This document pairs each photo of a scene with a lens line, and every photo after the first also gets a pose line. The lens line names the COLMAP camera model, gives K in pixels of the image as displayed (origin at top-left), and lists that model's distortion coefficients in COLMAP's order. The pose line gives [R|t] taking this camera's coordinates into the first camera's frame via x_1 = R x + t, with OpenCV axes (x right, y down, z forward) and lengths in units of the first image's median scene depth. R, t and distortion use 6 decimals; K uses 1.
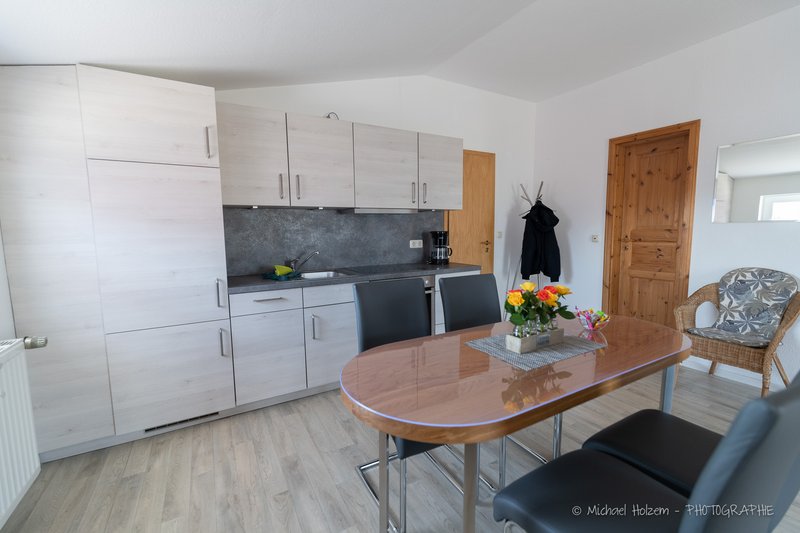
lens RADIAL K [[368.2, 0, 394.2], [0, 368.2, 265.0], [0, 0, 1]] dist [0.018722, -0.000250]
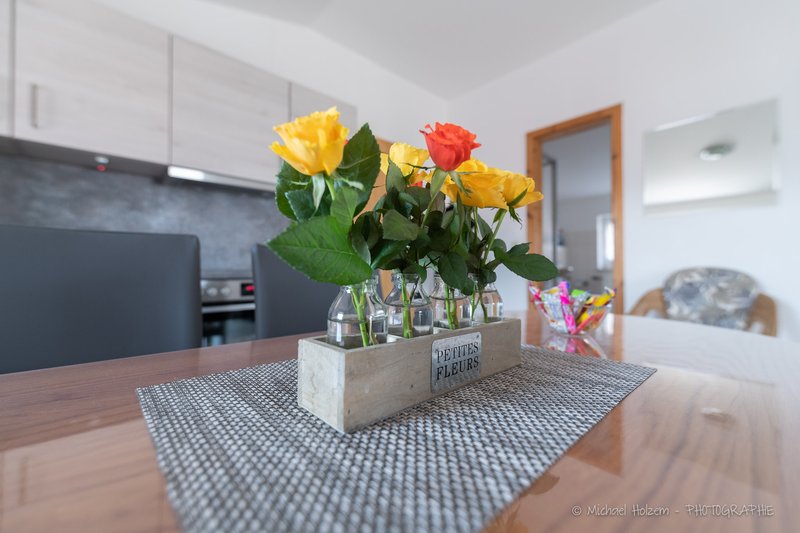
lens RADIAL K [[345.7, 0, 401.7], [0, 345.7, 265.3], [0, 0, 1]] dist [0.001884, -0.000226]
pose [[0.977713, 0.016003, 0.209334, 0.168368], [0.008644, 0.993177, -0.116298, 0.088834], [-0.209767, 0.115516, 0.970904, 0.410553]]
